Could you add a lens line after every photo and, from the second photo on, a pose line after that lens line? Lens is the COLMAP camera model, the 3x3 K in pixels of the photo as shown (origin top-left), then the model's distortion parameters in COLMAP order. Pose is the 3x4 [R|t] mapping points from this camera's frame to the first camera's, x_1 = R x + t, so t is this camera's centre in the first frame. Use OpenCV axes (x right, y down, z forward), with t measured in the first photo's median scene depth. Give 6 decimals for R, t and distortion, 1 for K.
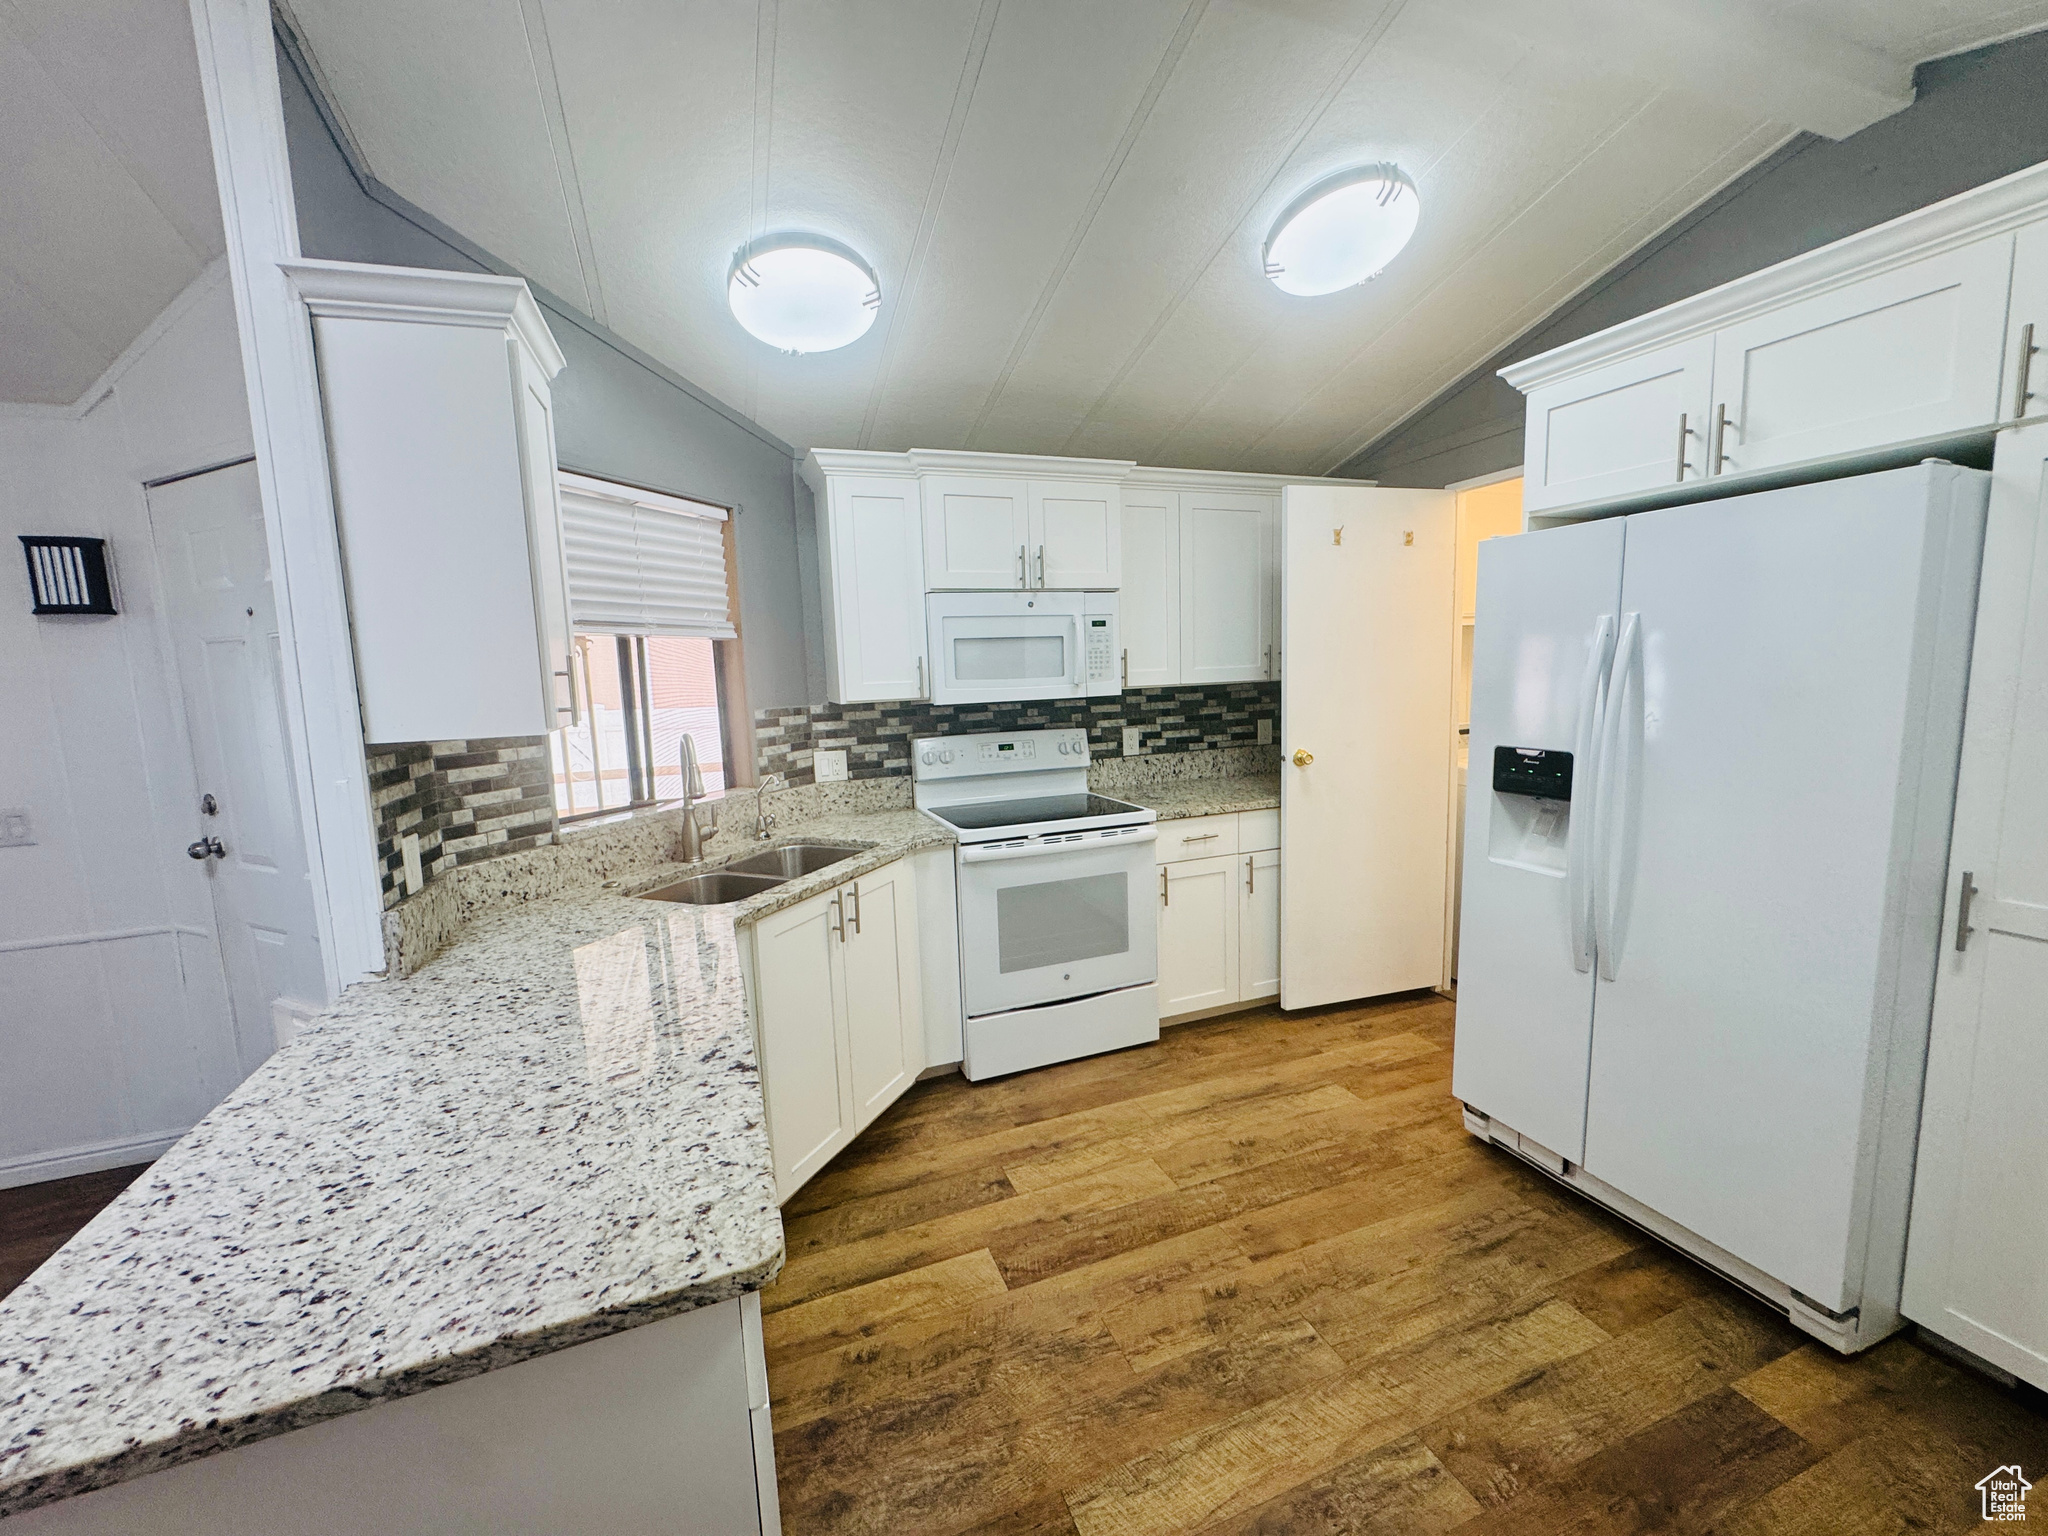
lens RADIAL K [[818.6, 0, 1030.4], [0, 818.6, 770.9], [0, 0, 1]] dist [0.000556, -0.000459]
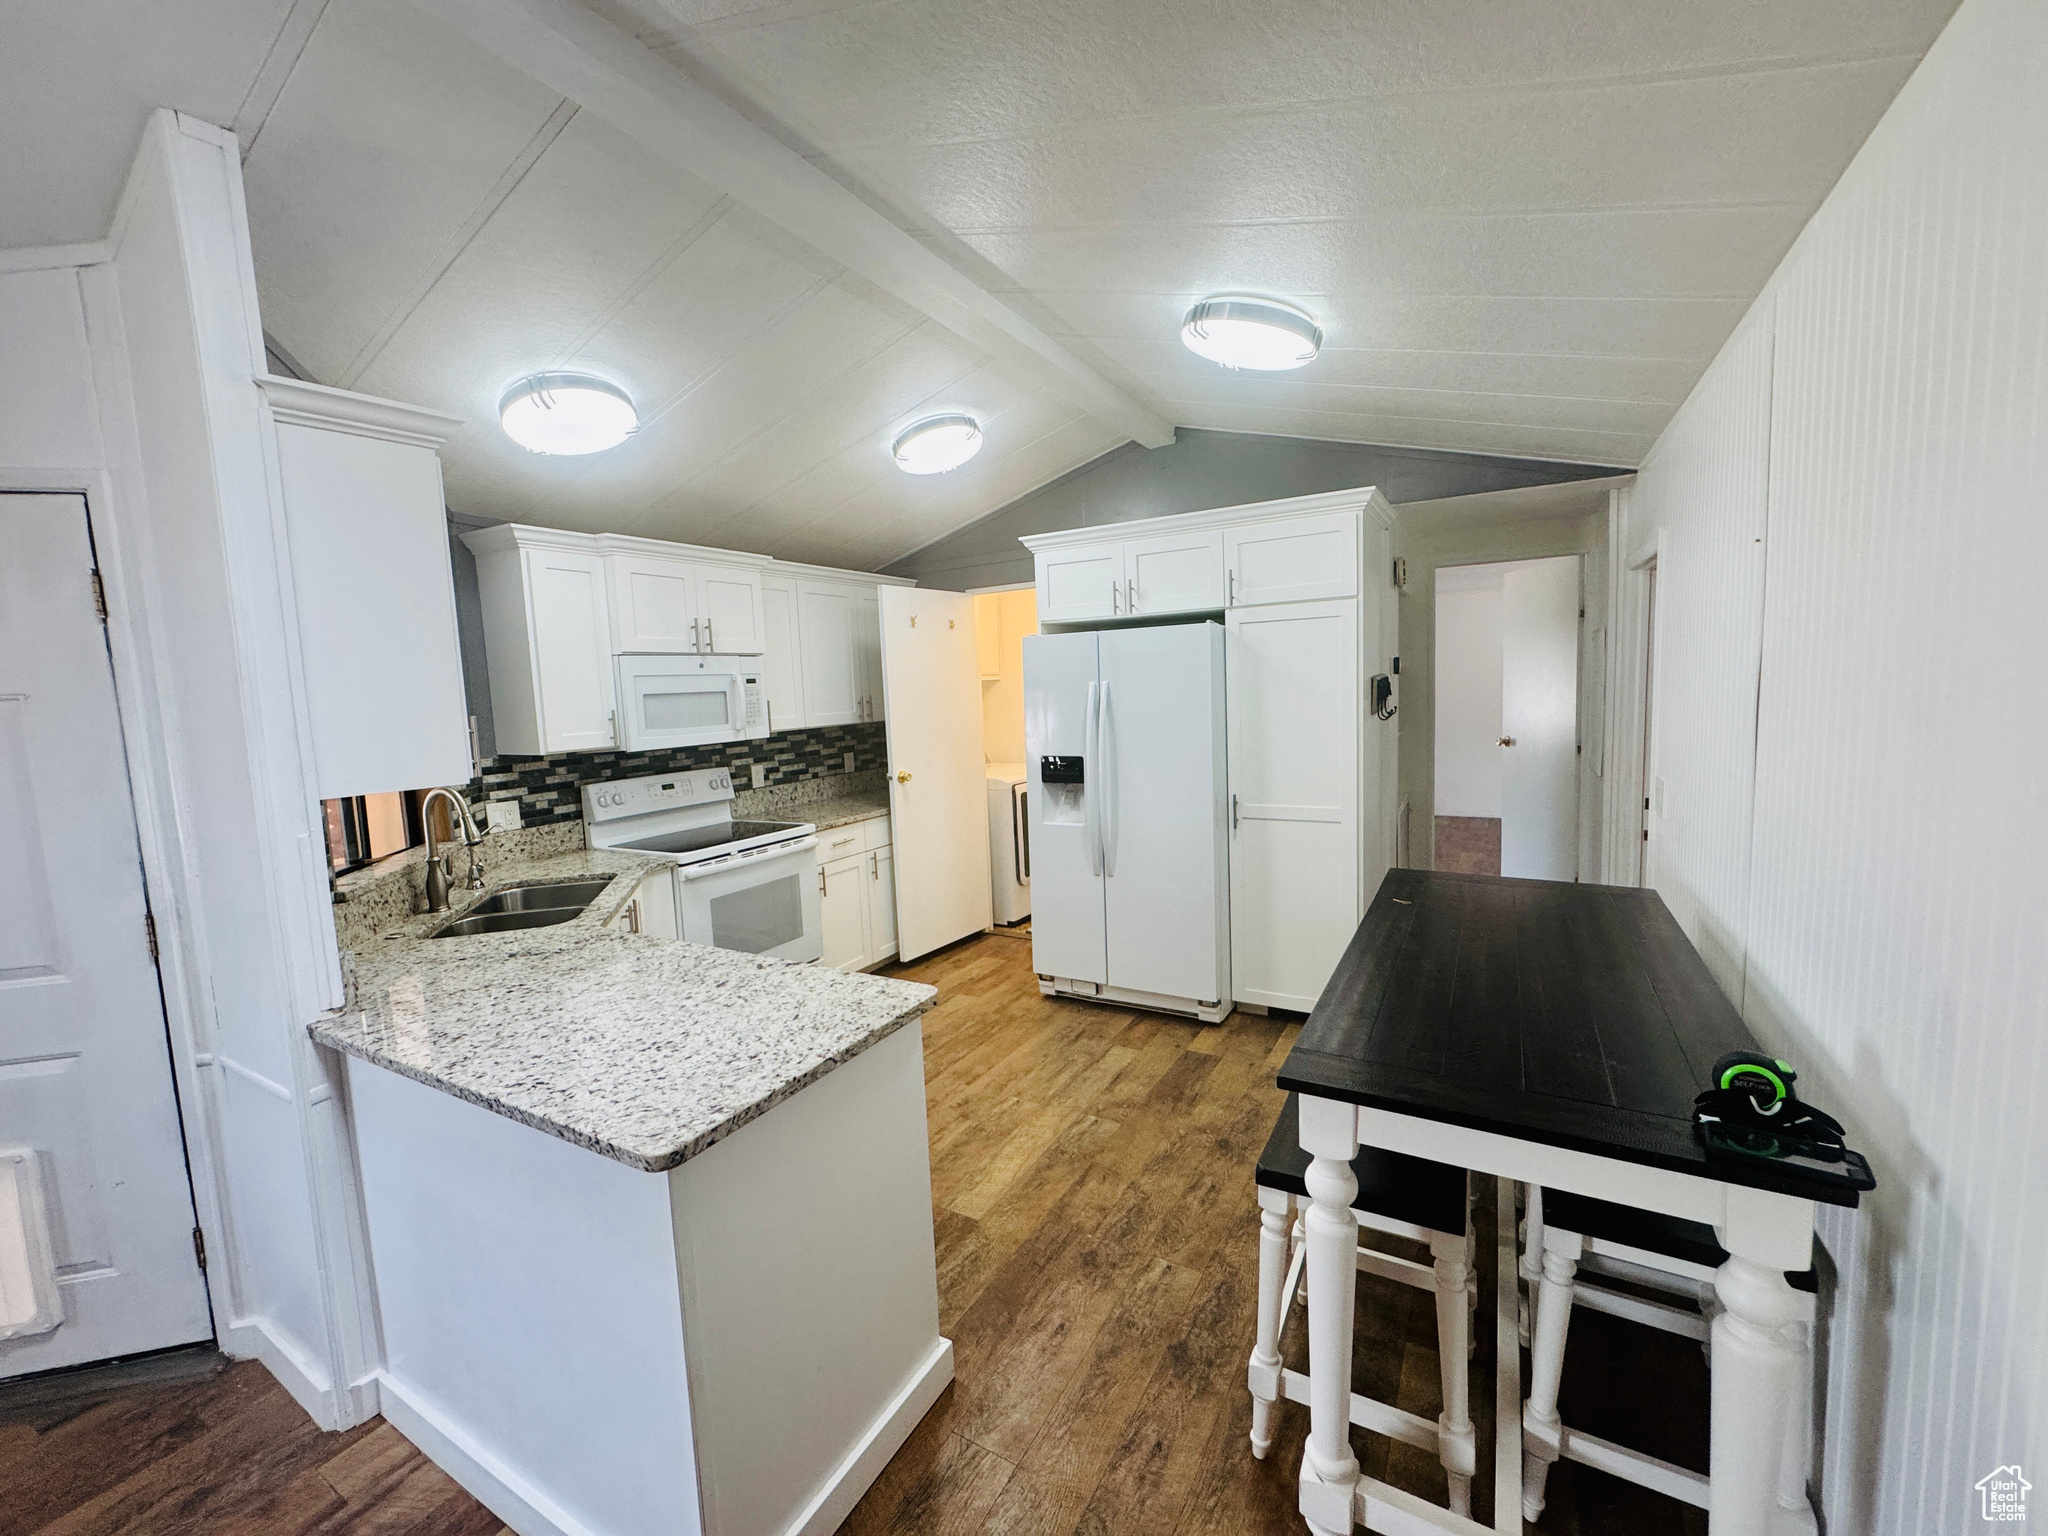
lens RADIAL K [[818.6, 0, 1026.5], [0, 818.6, 778.5], [0, 0, 1]] dist [0.000556, -0.000459]
pose [[0.781059, -0.070783, 0.620433, -0.492488], [0.097503, 0.995193, -0.009207, 0.026825], [-0.616798, 0.067685, 0.784206, -0.301806]]
